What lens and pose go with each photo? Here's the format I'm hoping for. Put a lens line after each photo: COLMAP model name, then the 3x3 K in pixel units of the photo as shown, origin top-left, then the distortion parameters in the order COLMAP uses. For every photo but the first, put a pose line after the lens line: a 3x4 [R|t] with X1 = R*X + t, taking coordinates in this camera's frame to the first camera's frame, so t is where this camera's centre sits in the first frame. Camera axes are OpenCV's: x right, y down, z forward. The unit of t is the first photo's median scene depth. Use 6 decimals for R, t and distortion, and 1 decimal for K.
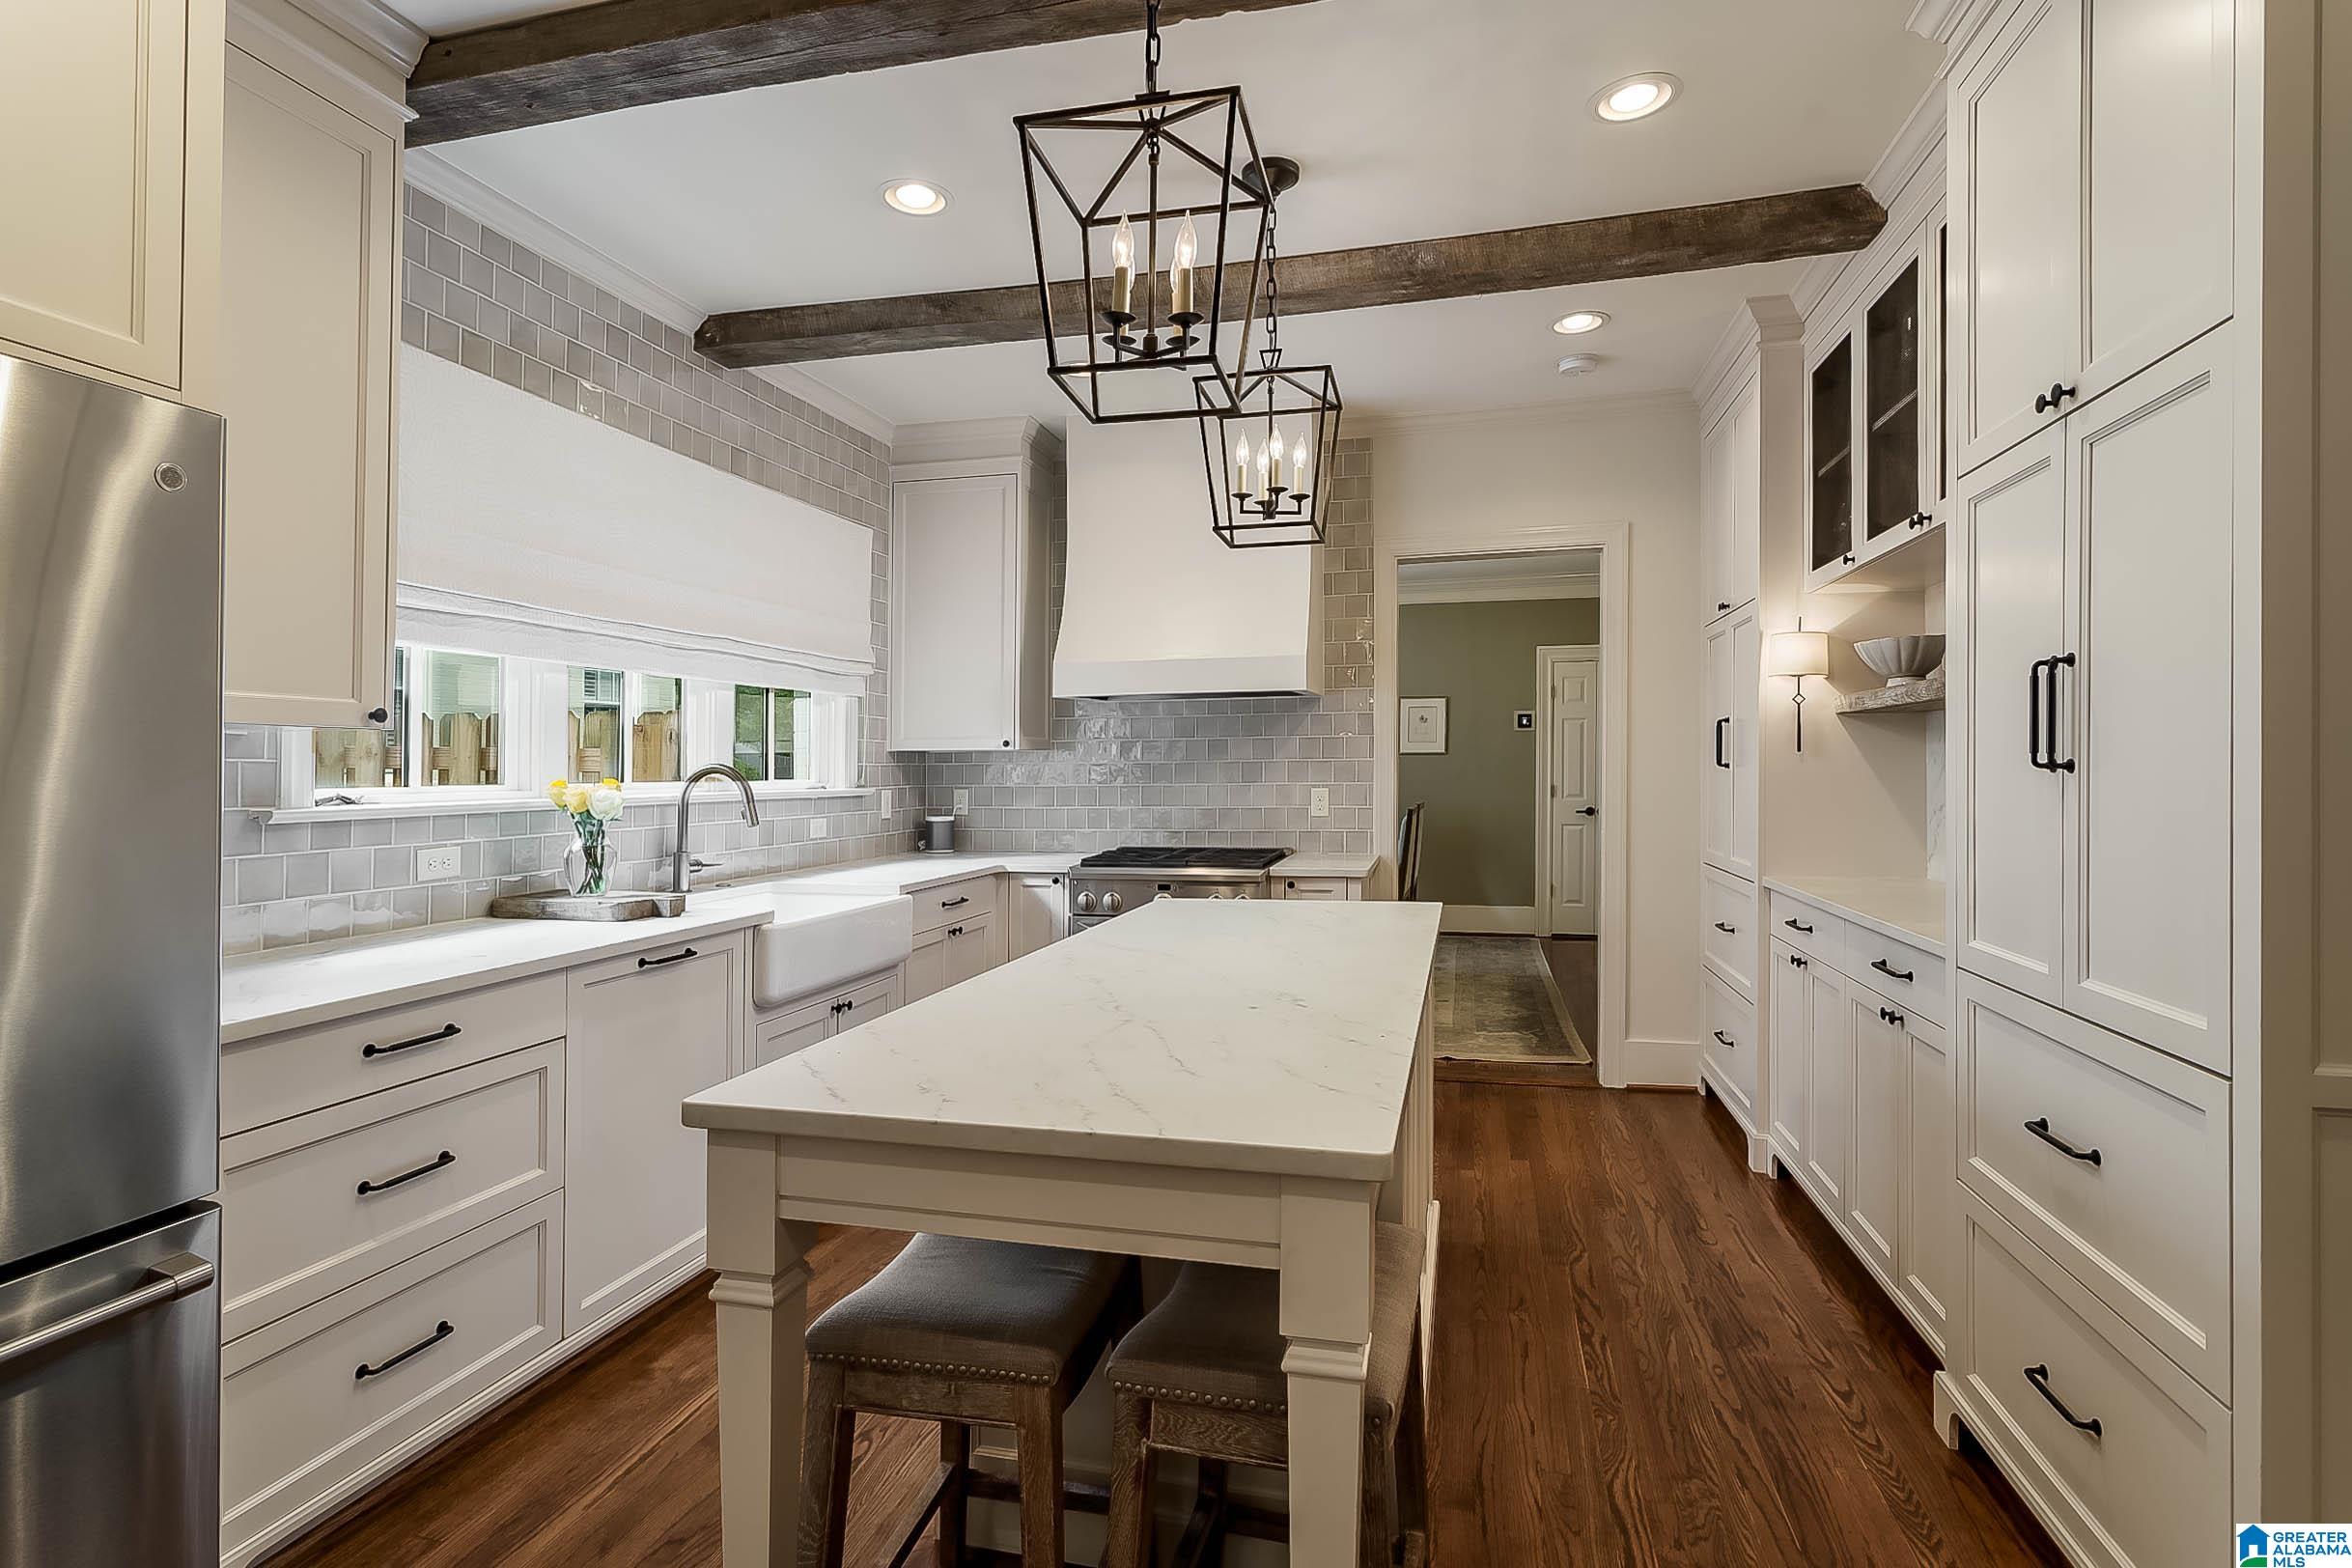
lens RADIAL K [[1196.5, 0, 1144.9], [0, 1196.5, 826.4], [0, 0, 1]] dist [-0.004958, 0.001269]
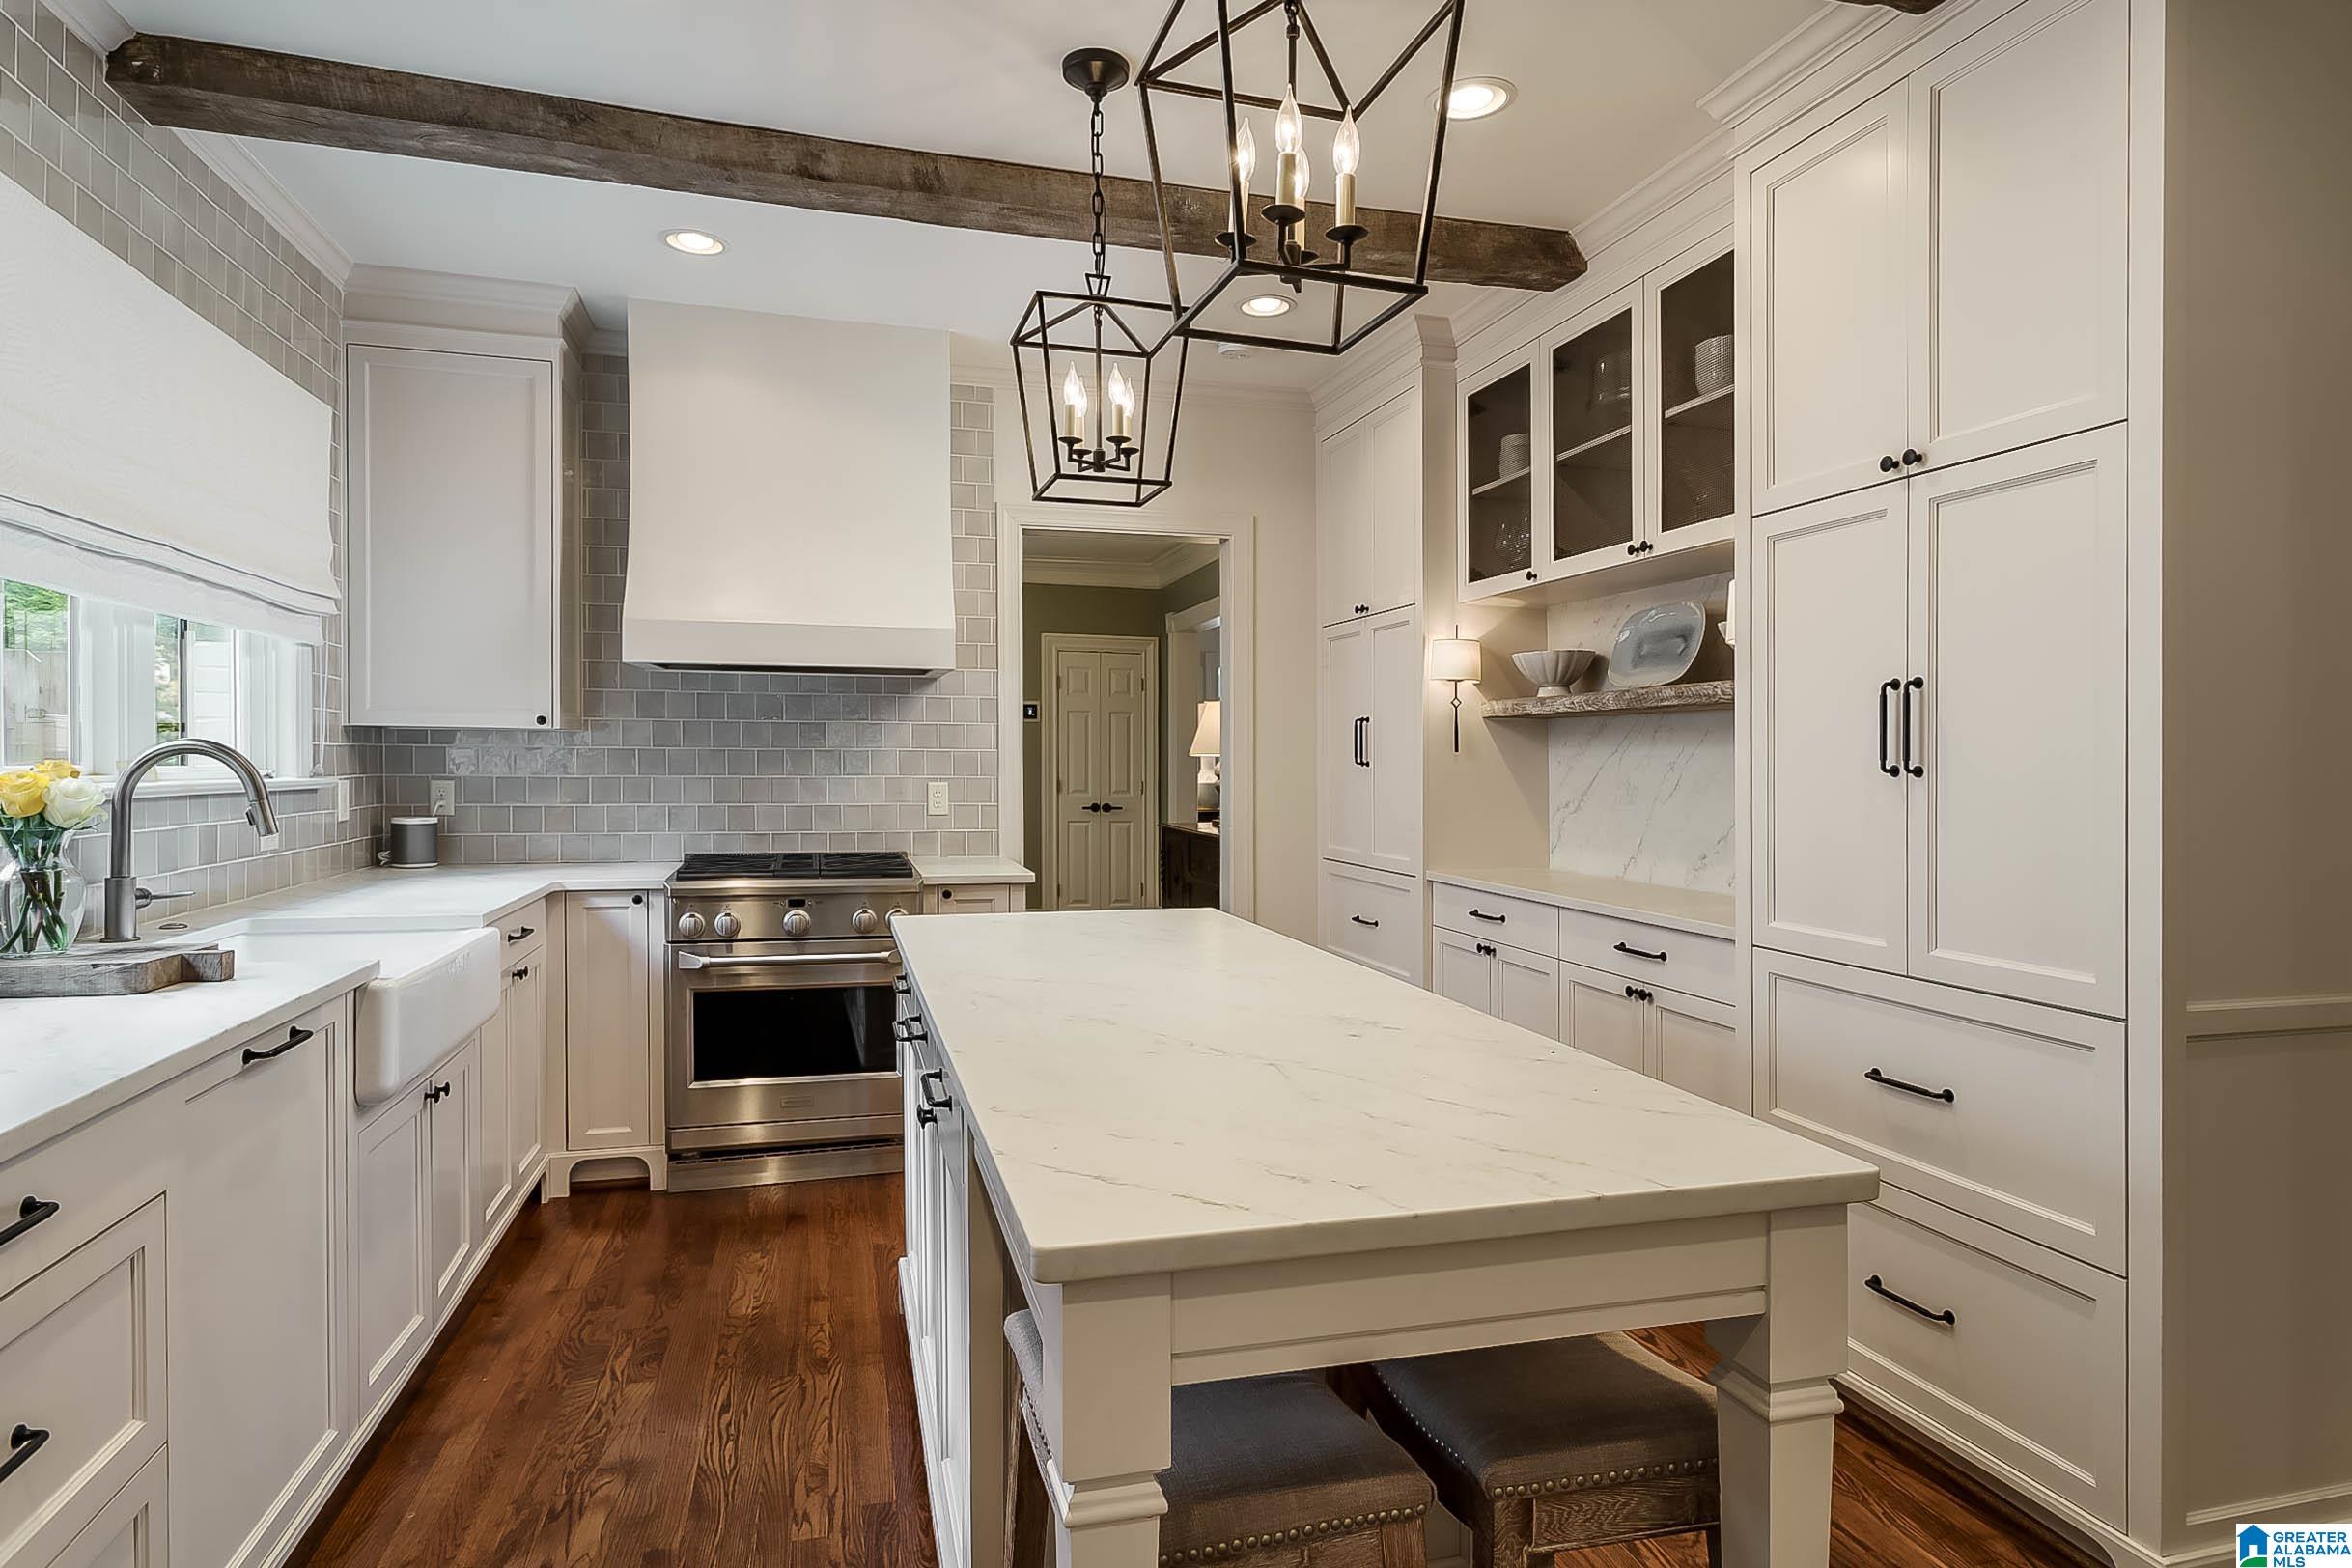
lens RADIAL K [[1311.2, 0, 1190.2], [0, 1311.2, 835.2], [0, 0, 1]] dist [-0.004306, 0.002752]
pose [[0.860453, -0.013235, 0.509358, -0.282447], [0.008519, 0.999897, 0.011590, -0.004602], [-0.509459, -0.005634, 0.860476, 0.131201]]
